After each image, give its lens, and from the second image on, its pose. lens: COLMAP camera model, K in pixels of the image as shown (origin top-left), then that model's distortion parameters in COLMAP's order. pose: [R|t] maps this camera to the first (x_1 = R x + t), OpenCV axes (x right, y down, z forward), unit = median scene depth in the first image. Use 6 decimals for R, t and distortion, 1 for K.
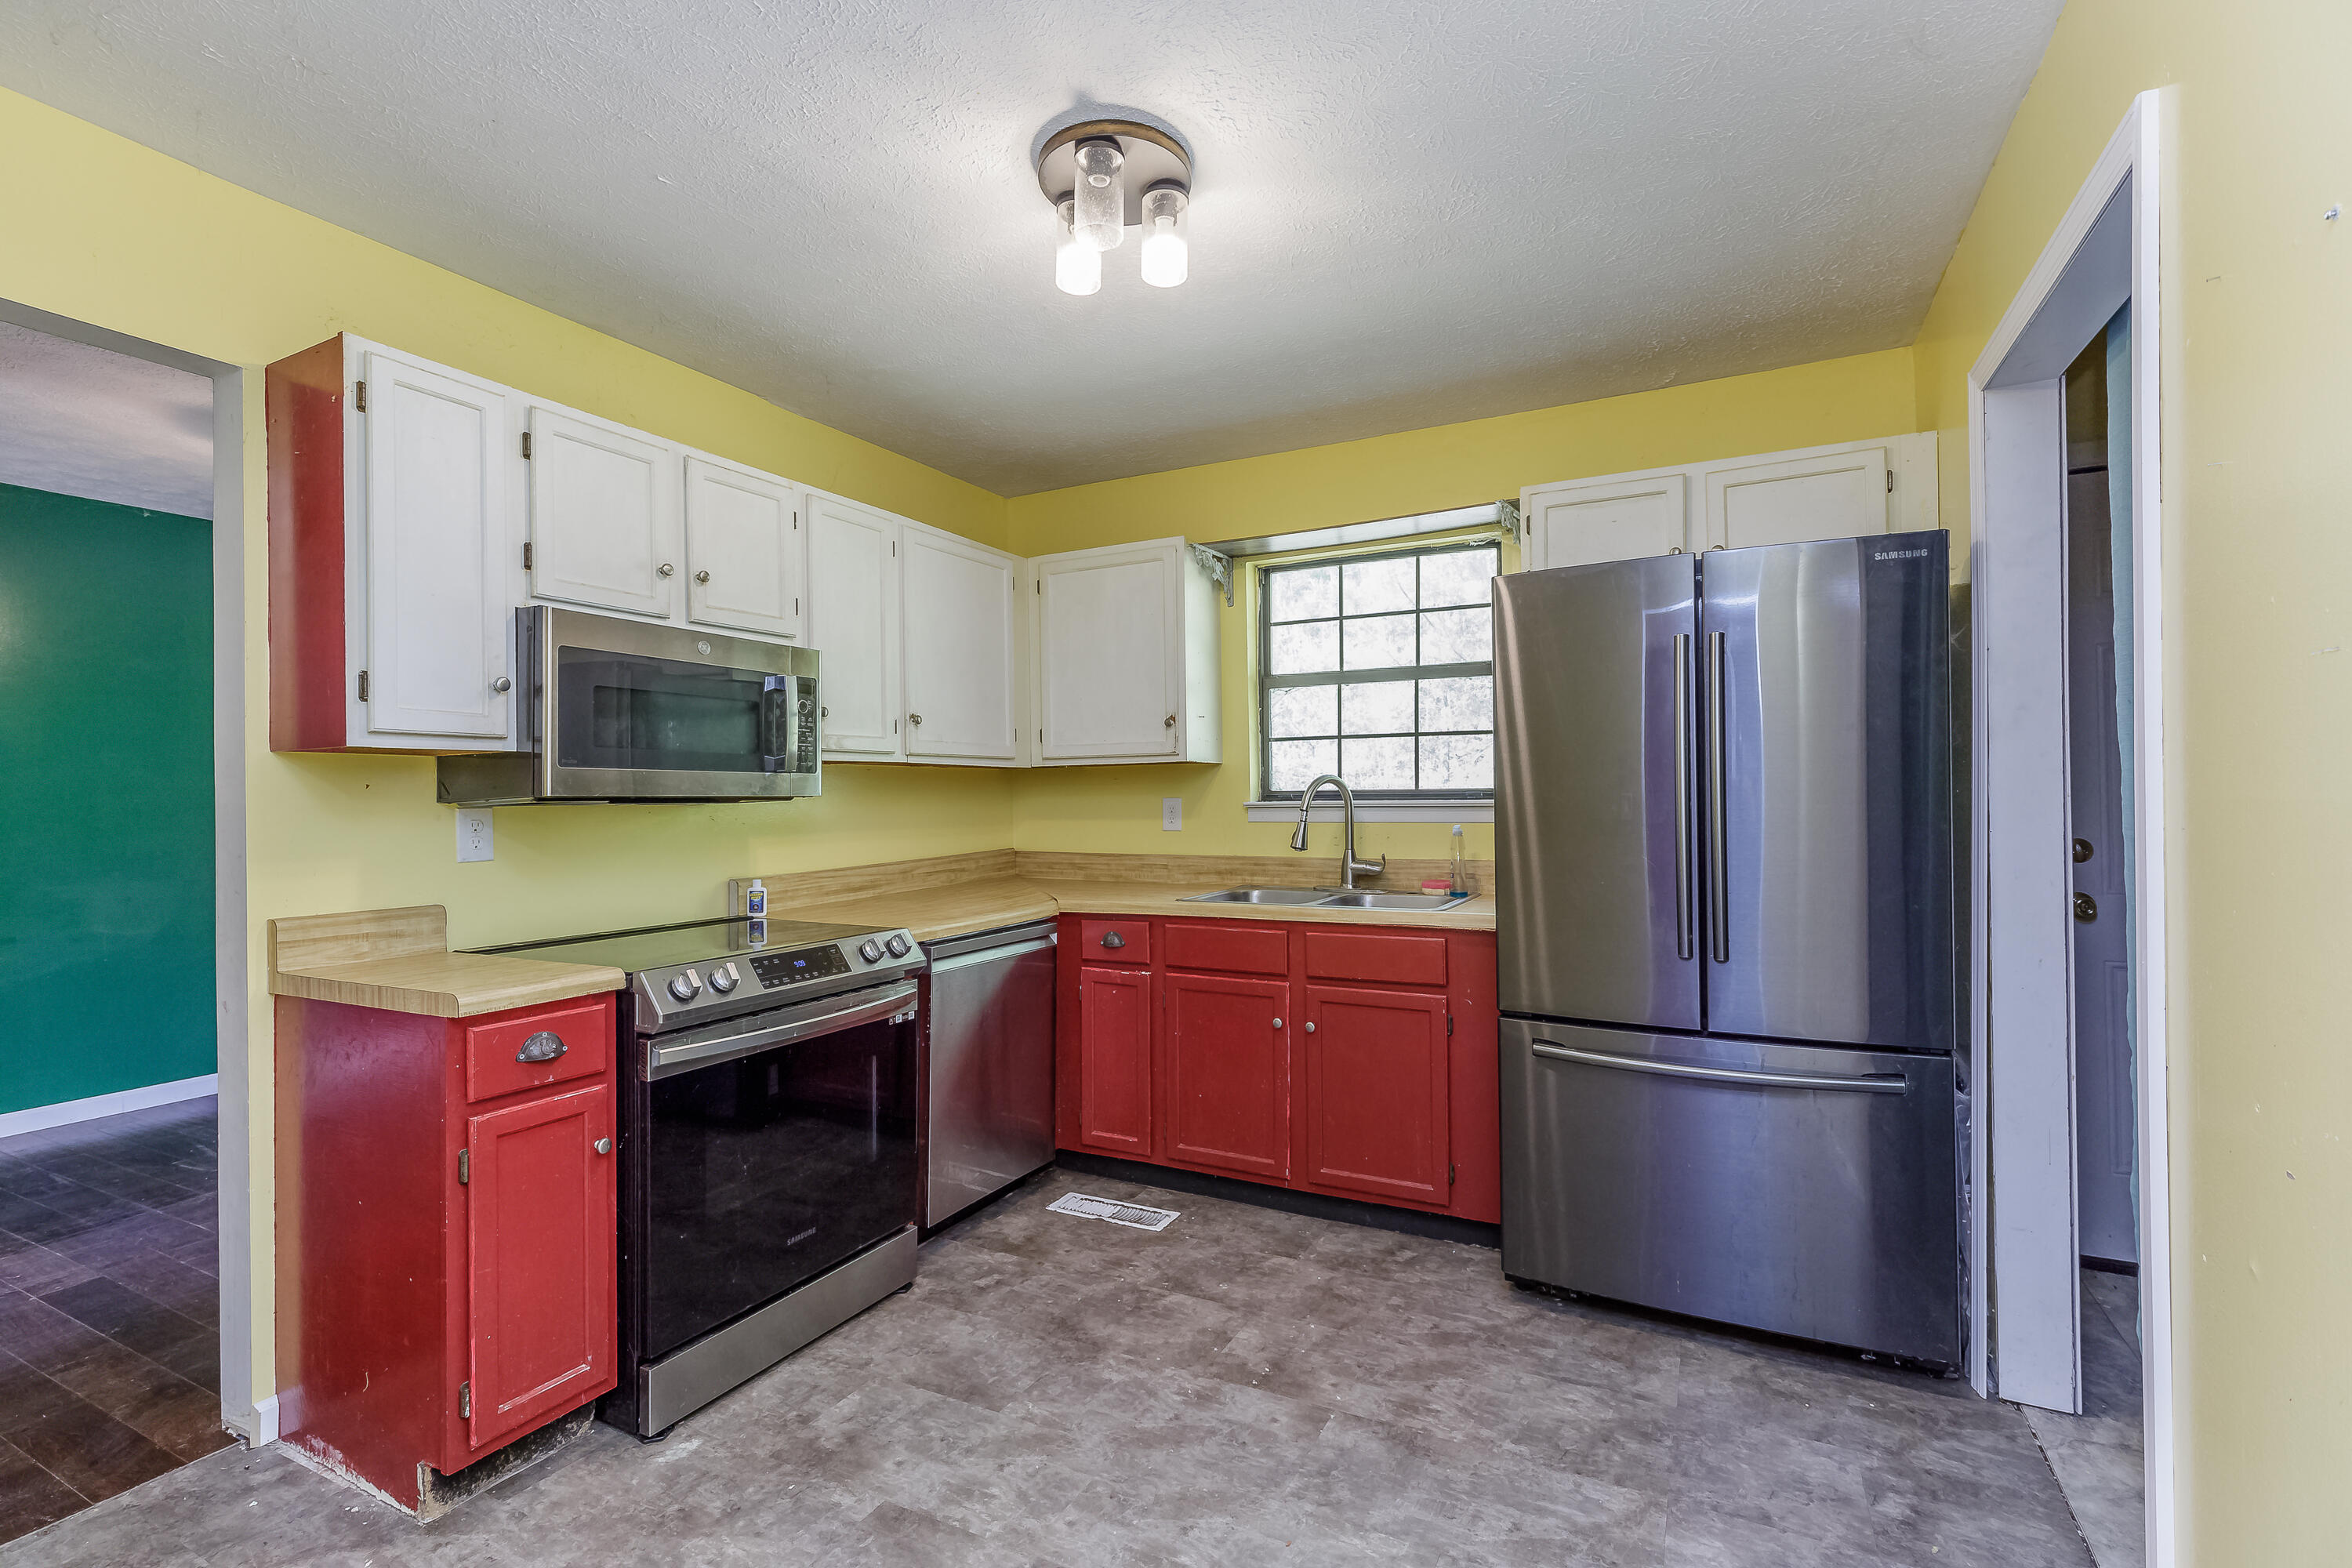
lens RADIAL K [[1081.1, 0, 1222.0], [0, 1081.1, 783.7], [0, 0, 1]] dist [0.002573, -0.001220]
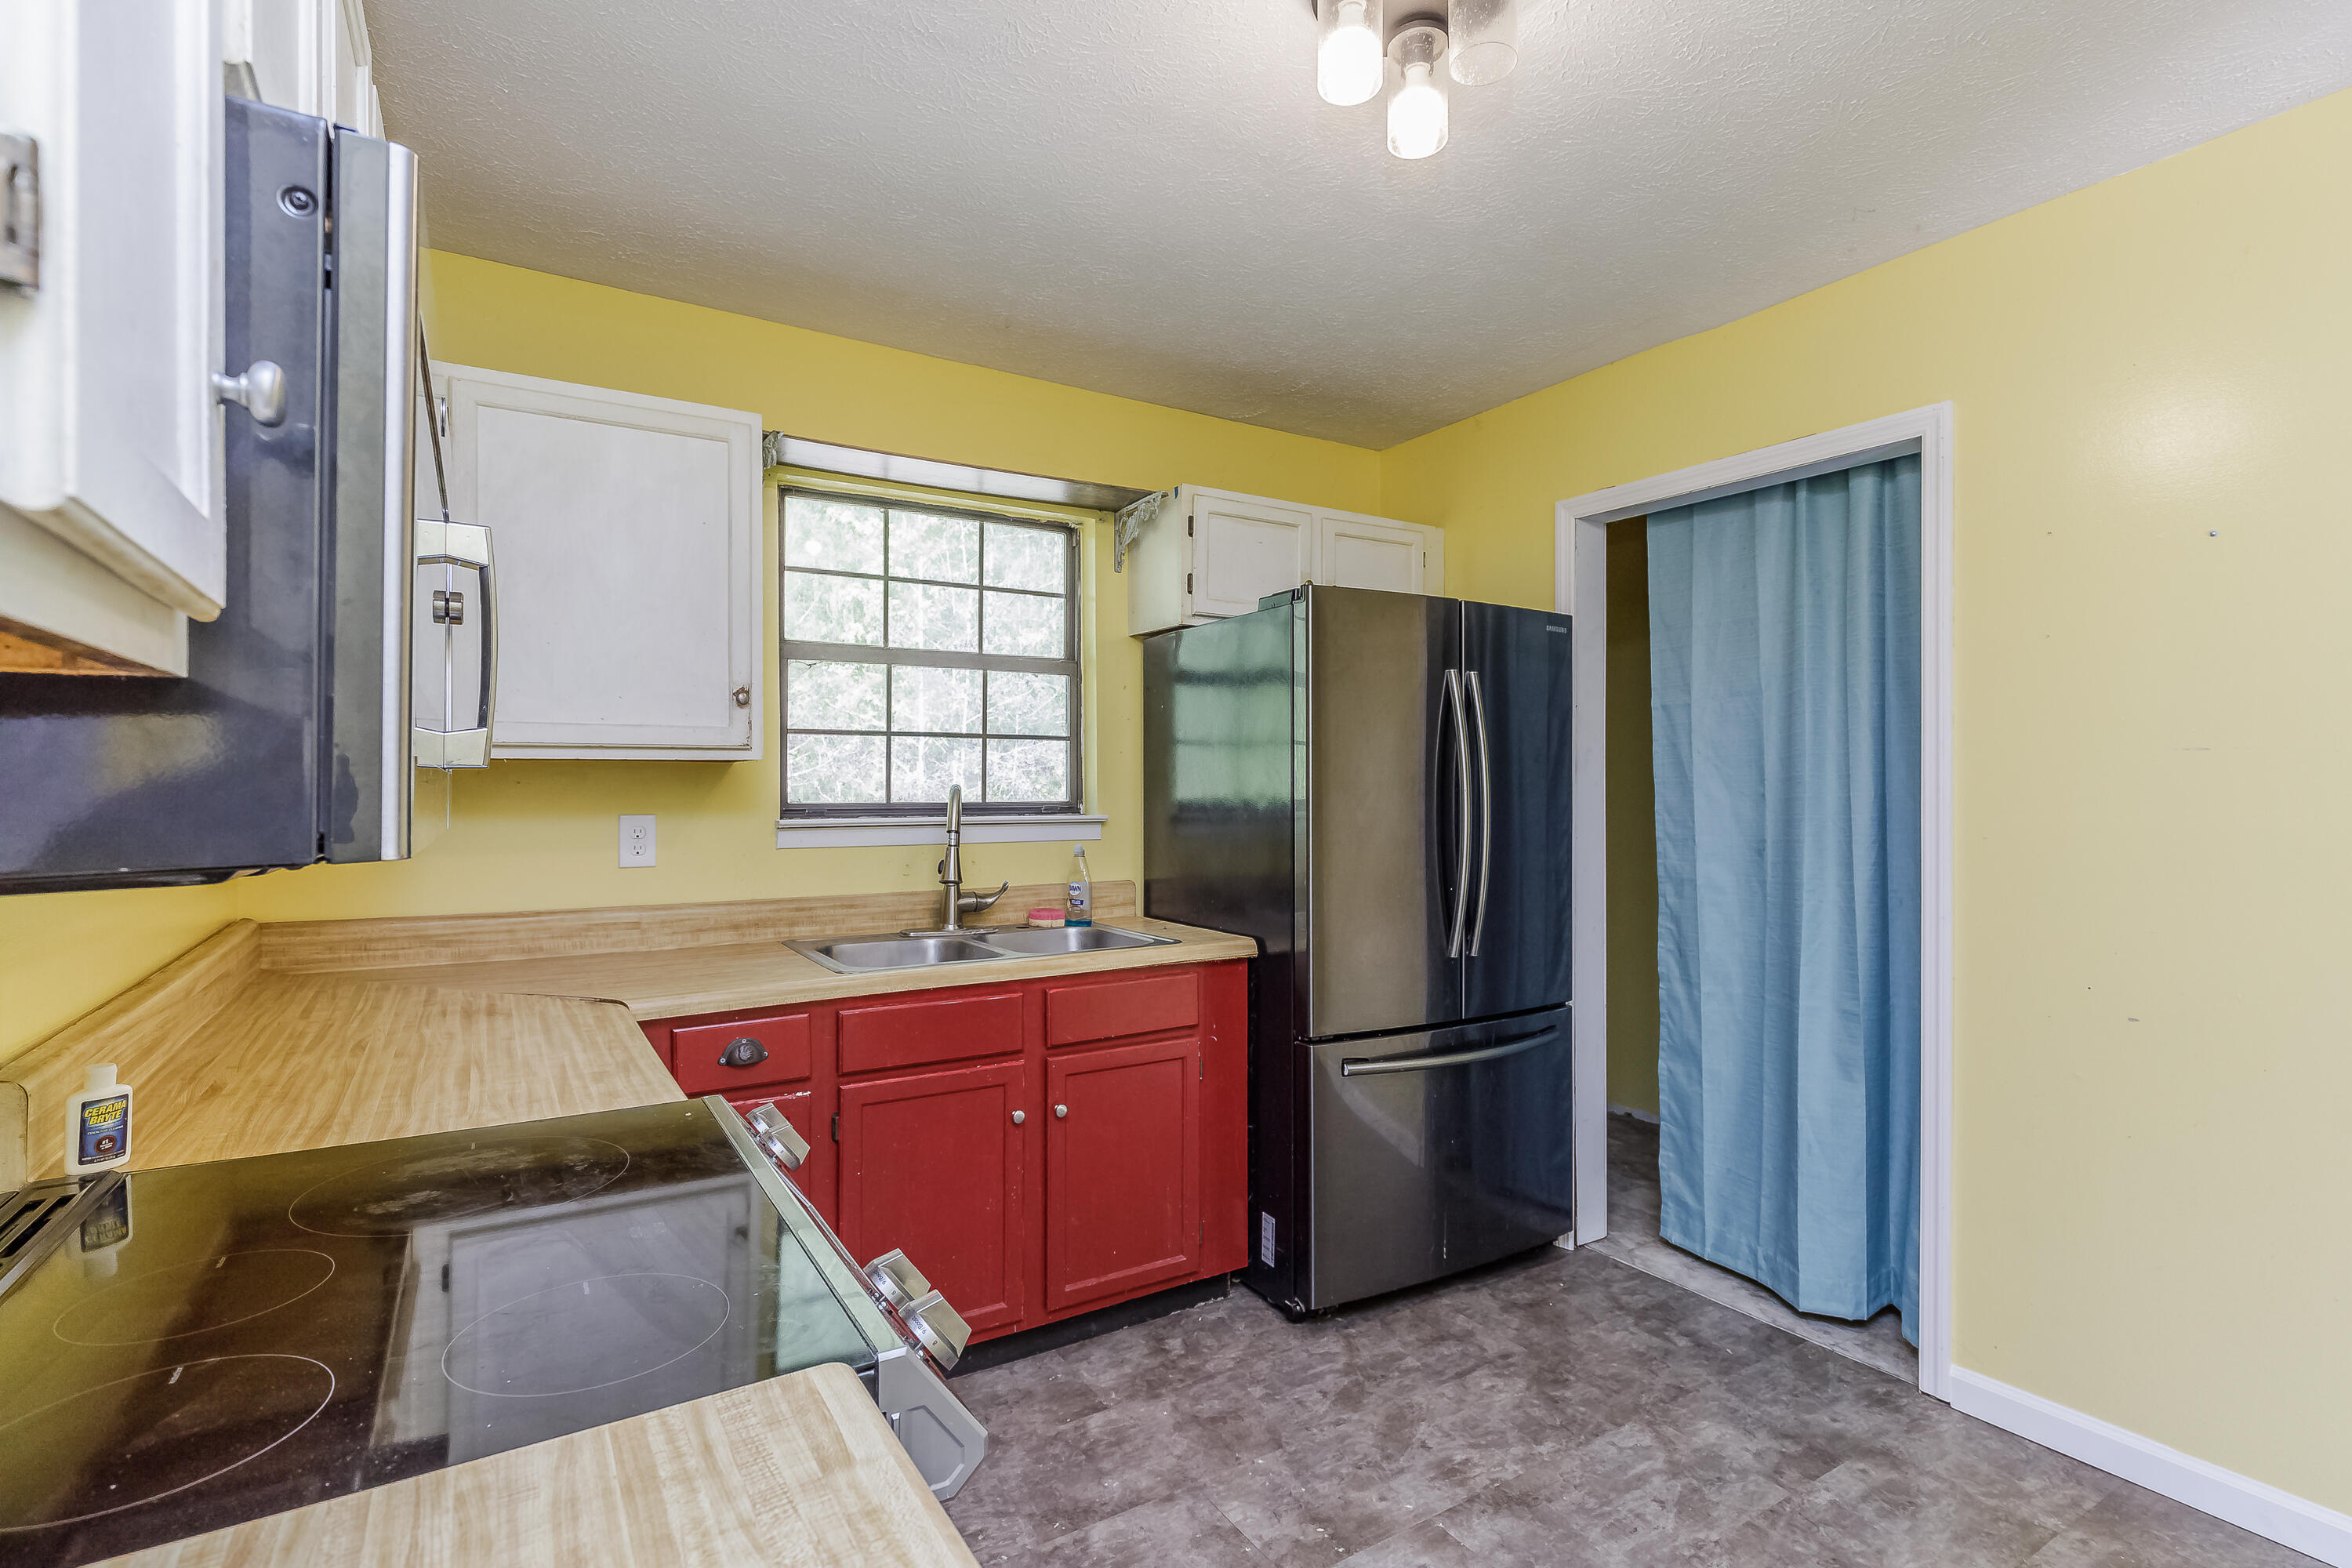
lens RADIAL K [[1091.8, 0, 1217.2], [0, 1091.8, 792.1], [0, 0, 1]] dist [-0.003745, -0.001711]
pose [[0.518640, 0.008731, 0.854948, -0.601864], [-0.012319, 0.999920, -0.002738, -0.003644], [-0.854904, -0.009112, 0.518706, 0.562718]]
